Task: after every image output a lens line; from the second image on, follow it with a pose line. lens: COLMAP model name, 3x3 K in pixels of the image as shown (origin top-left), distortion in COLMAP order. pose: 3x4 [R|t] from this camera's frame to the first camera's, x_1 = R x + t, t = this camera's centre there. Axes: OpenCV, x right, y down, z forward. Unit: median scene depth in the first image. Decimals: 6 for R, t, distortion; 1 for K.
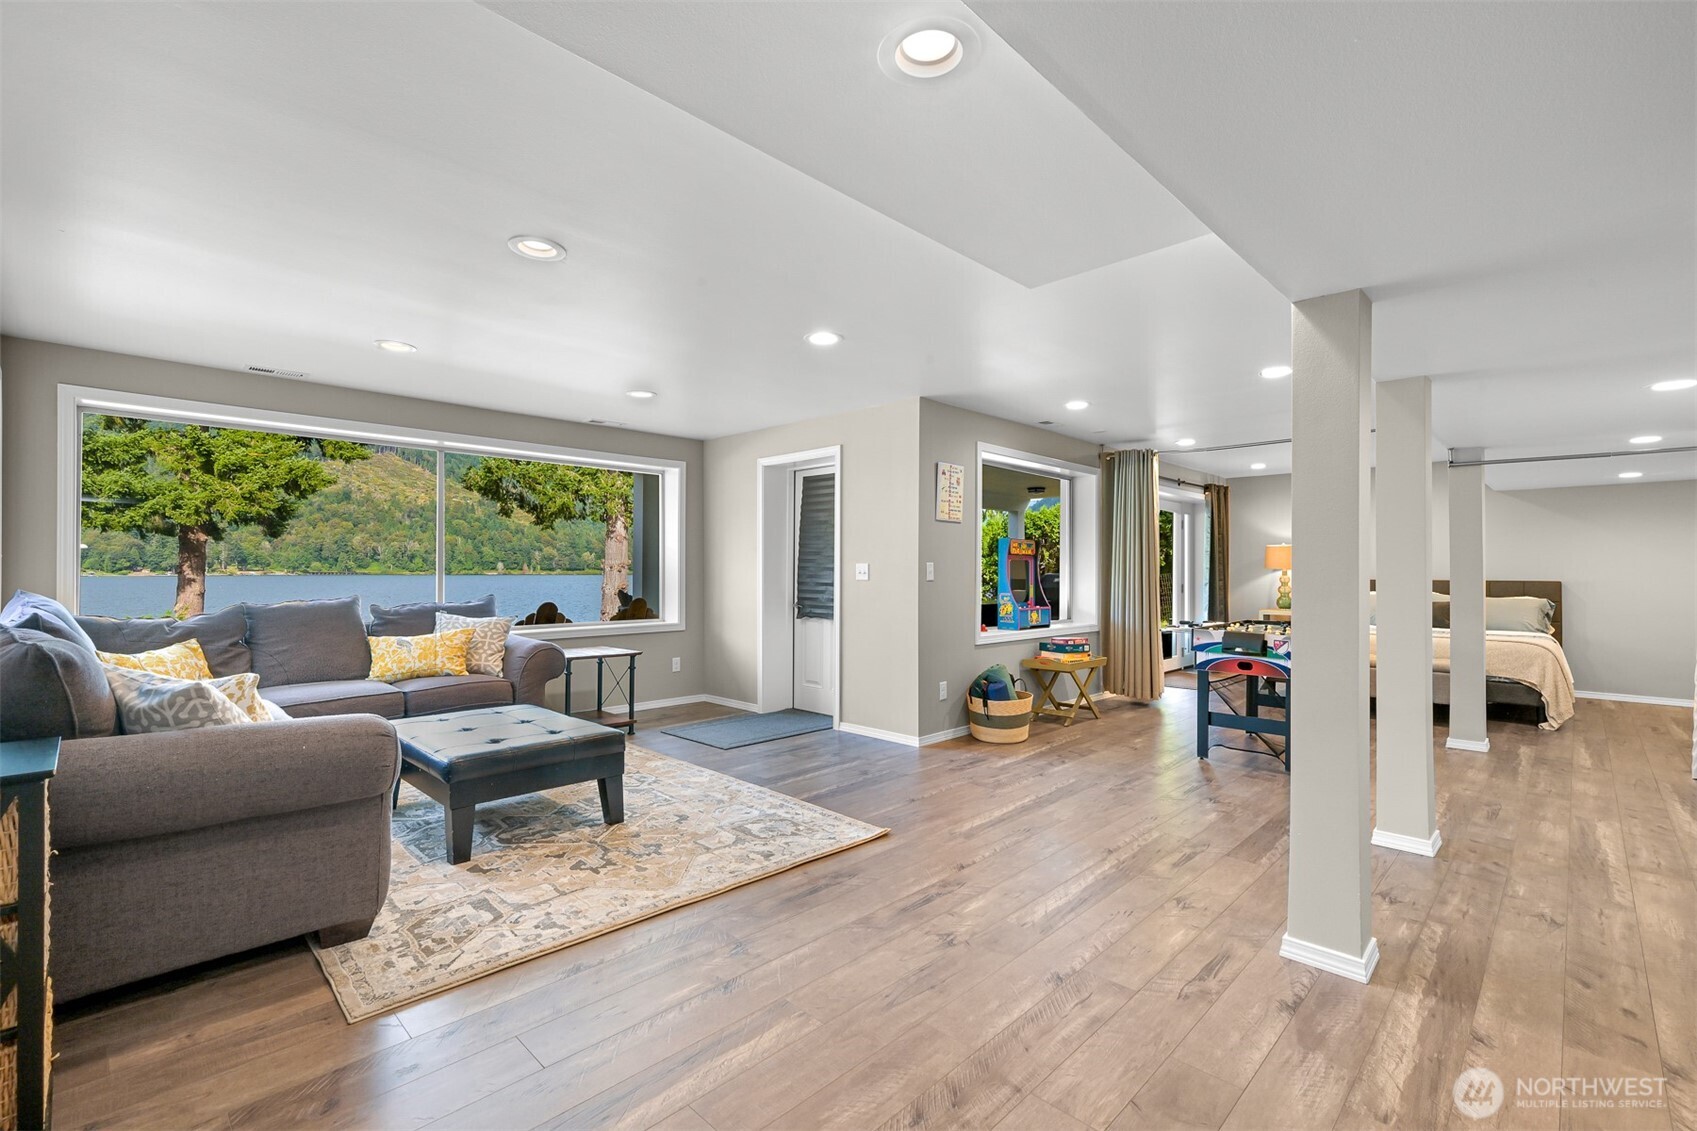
lens RADIAL K [[758.7, 0, 846.3], [0, 758.7, 568.7], [0, 0, 1]] dist [-0.000190, 0.000914]
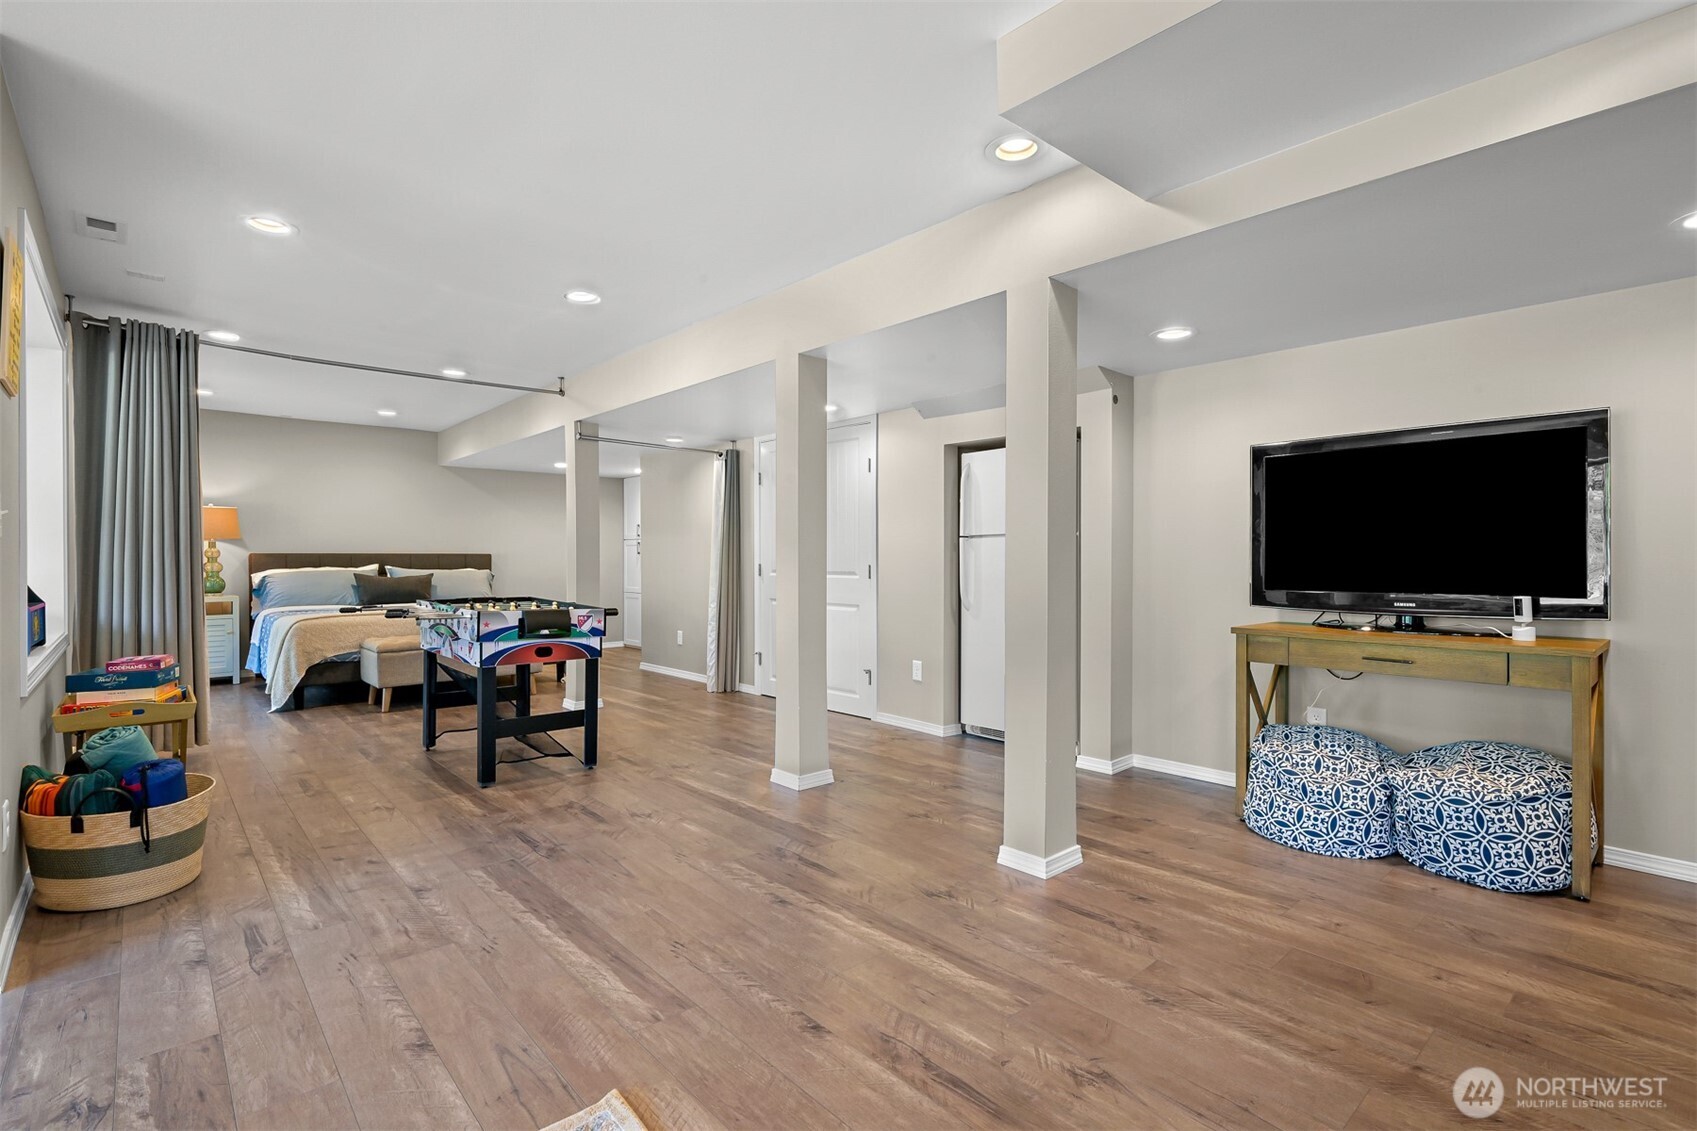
lens RADIAL K [[779.2, 0, 876.9], [0, 779.2, 564.4], [0, 0, 1]] dist [0.004010, -0.001468]
pose [[0.045821, -0.011805, 0.998880, -0.245928], [-0.005167, 0.999914, 0.012054, 0.020576], [-0.998936, -0.005713, 0.045756, 0.532748]]
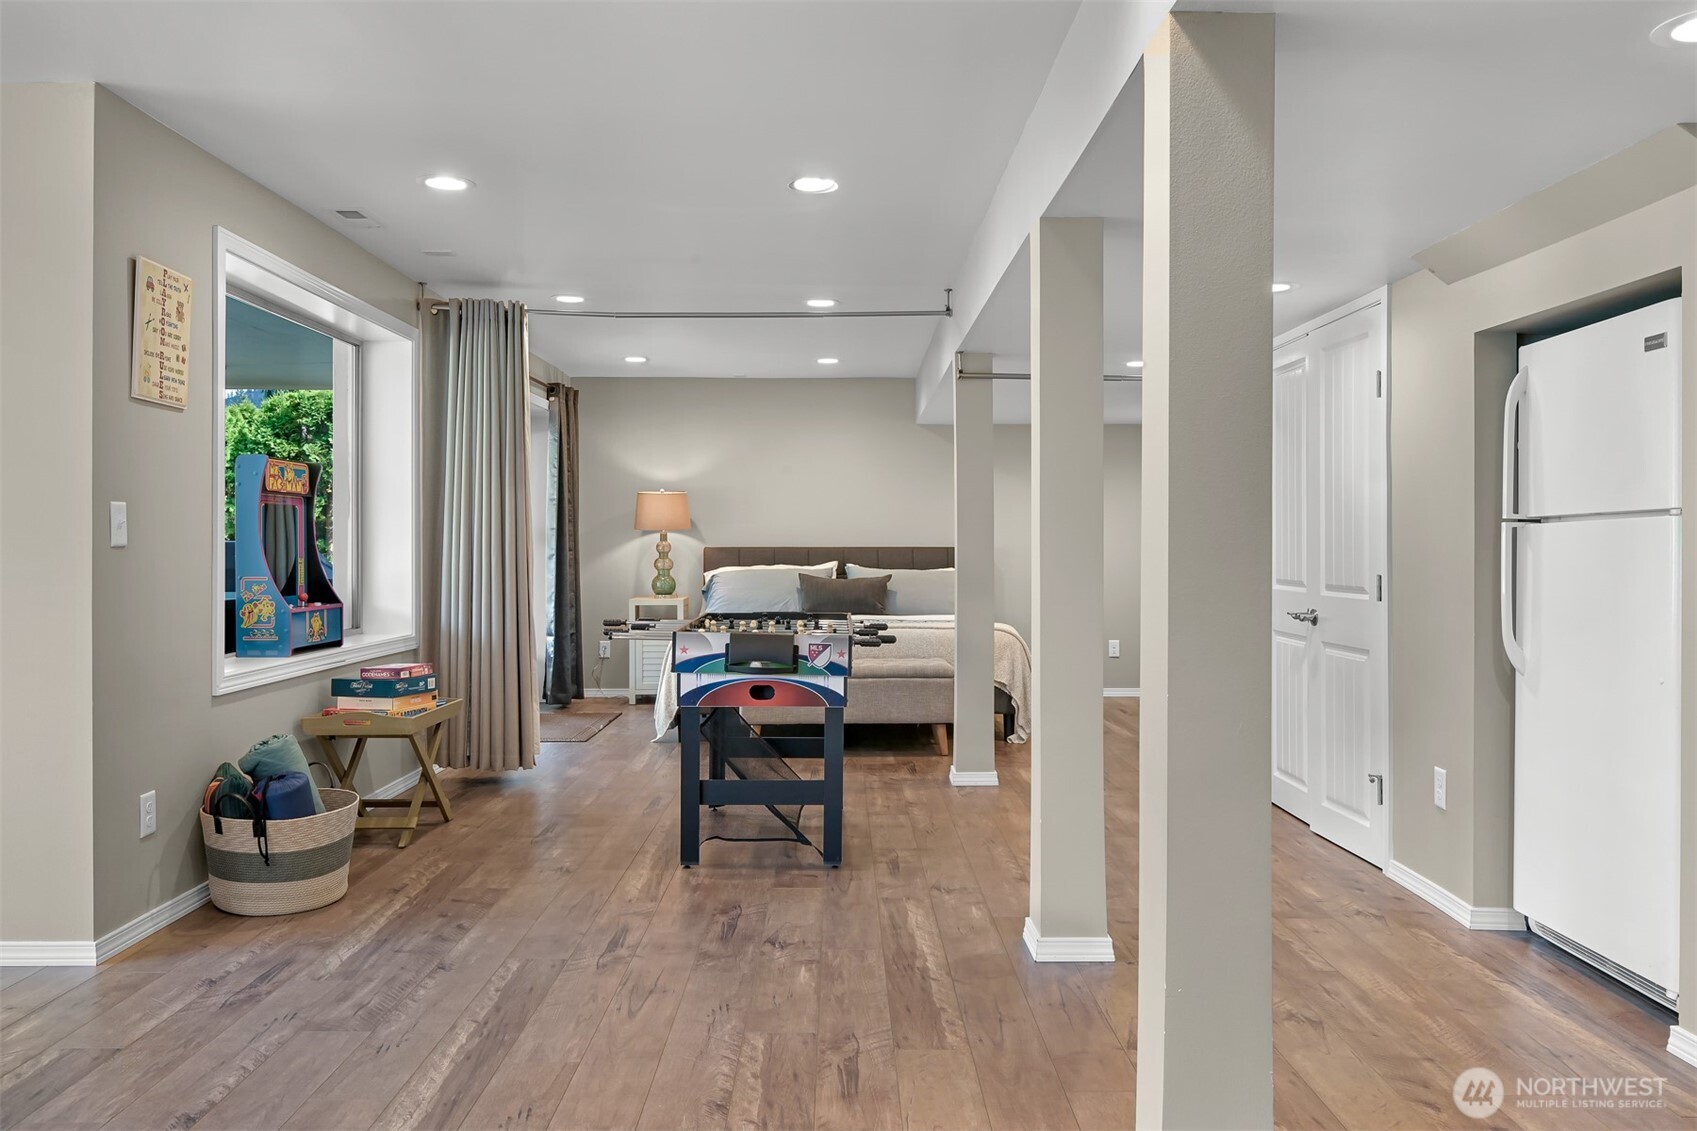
lens RADIAL K [[1289.5, 0, 873.8], [0, 1289.5, 551.1], [0, 0, 1]] dist [0.002747, -0.010310]
pose [[0.696238, -0.005365, 0.717791, -0.099054], [-0.002380, 0.999949, 0.009783, 0.010169], [-0.717807, -0.008520, 0.696190, 0.227290]]
